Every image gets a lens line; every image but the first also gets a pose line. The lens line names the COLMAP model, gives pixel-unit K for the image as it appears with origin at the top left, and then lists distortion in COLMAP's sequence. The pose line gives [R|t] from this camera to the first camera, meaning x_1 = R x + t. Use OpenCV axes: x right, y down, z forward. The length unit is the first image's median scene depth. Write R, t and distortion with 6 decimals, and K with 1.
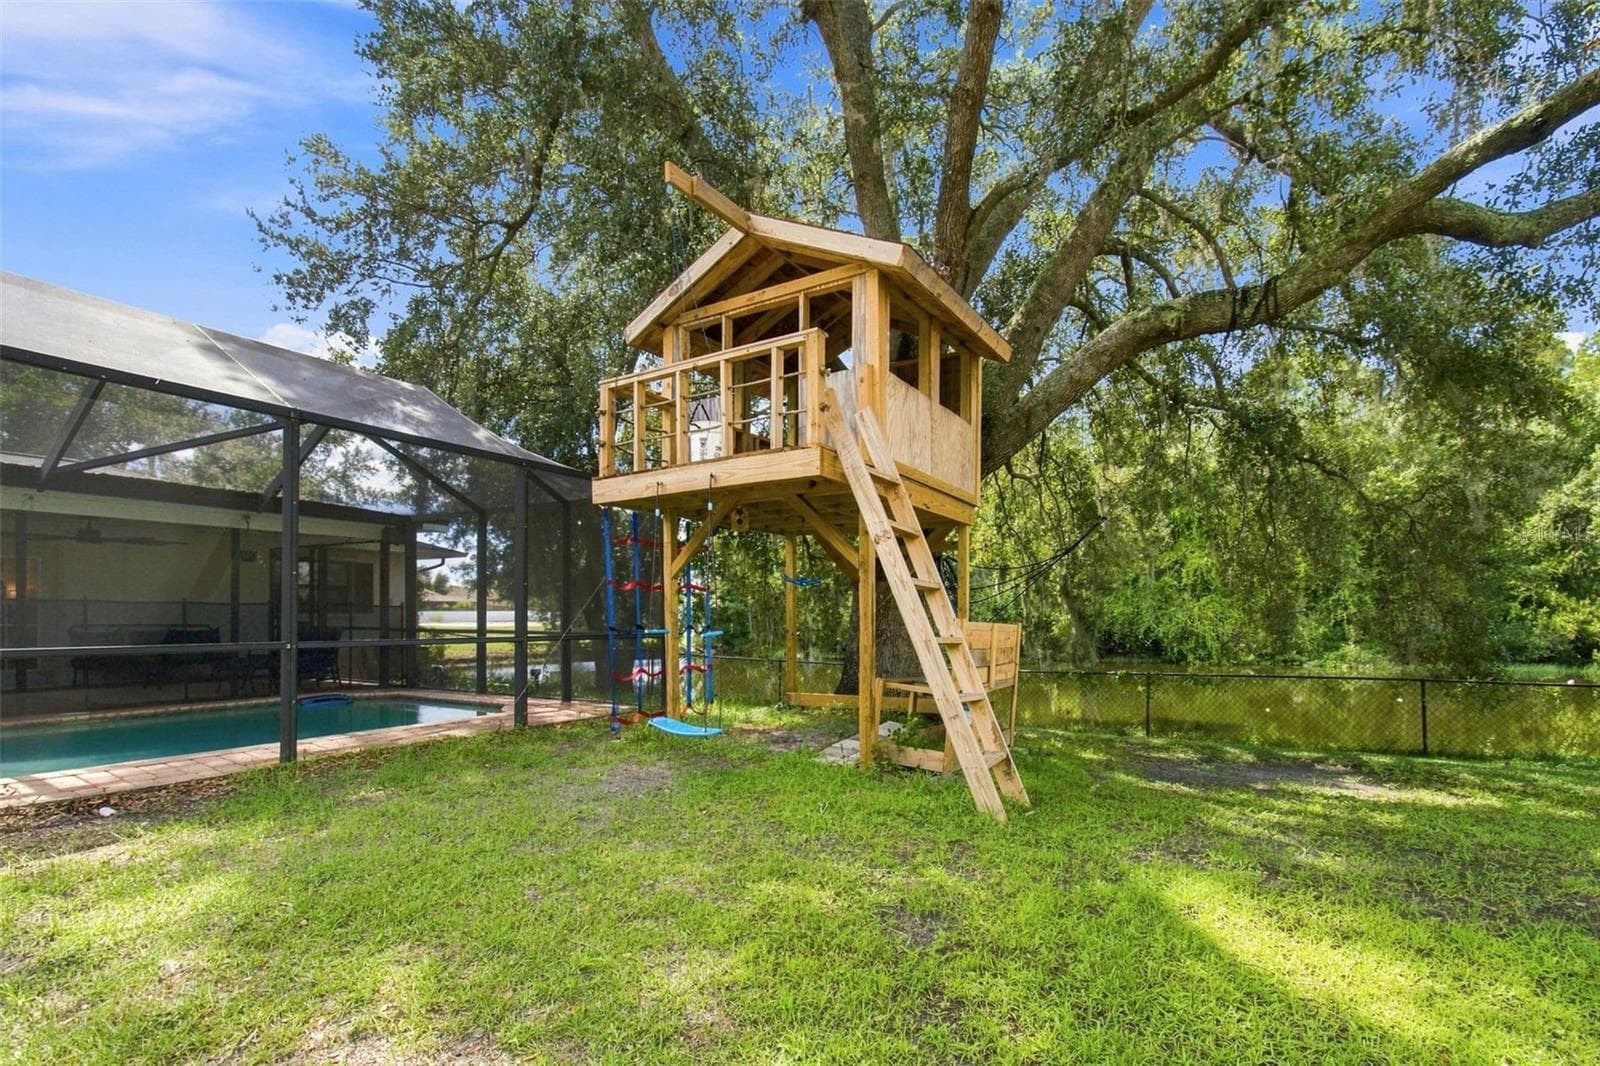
lens RADIAL K [[771.5, 0, 799.0], [0, 771.5, 611.3], [0, 0, 1]] dist [-0.000730, 0.000209]
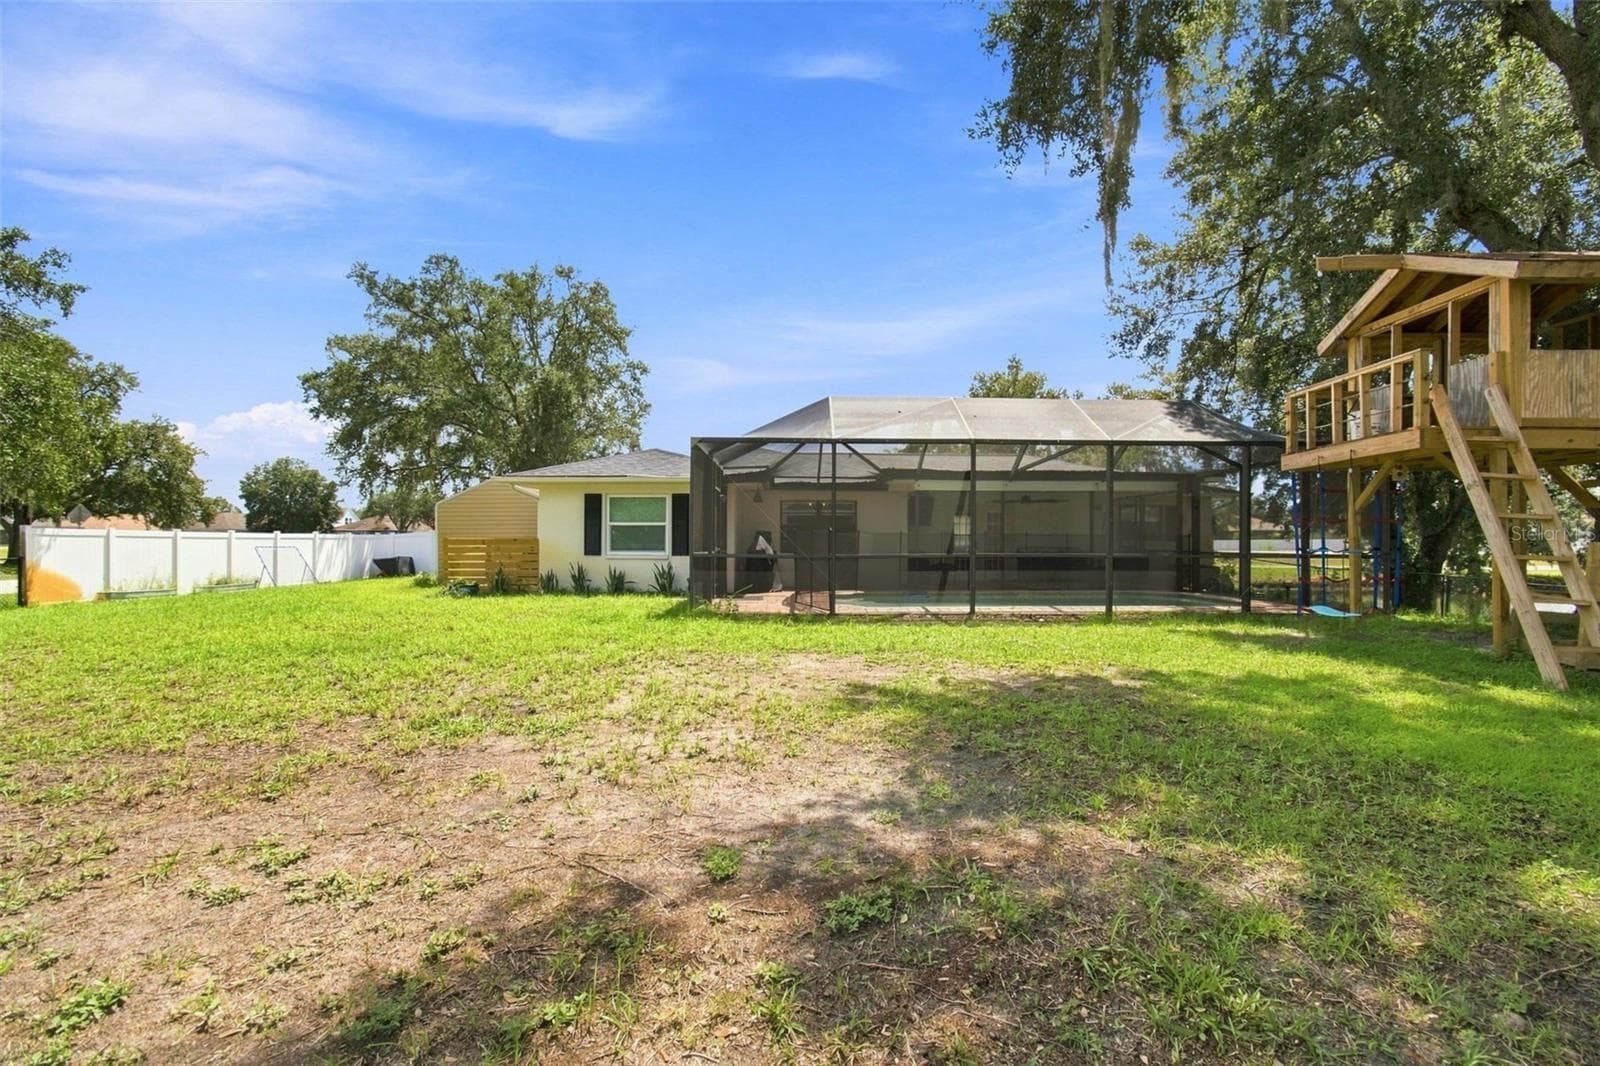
lens RADIAL K [[704.2, 0, 801.4], [0, 704.2, 535.8], [0, 0, 1]] dist [-0.001548, 0.000022]
pose [[0.510333, -0.001648, -0.859976, 0.443297], [-0.002899, 0.999989, -0.003637, 0.001770], [0.859972, 0.004349, 0.510322, -0.548313]]
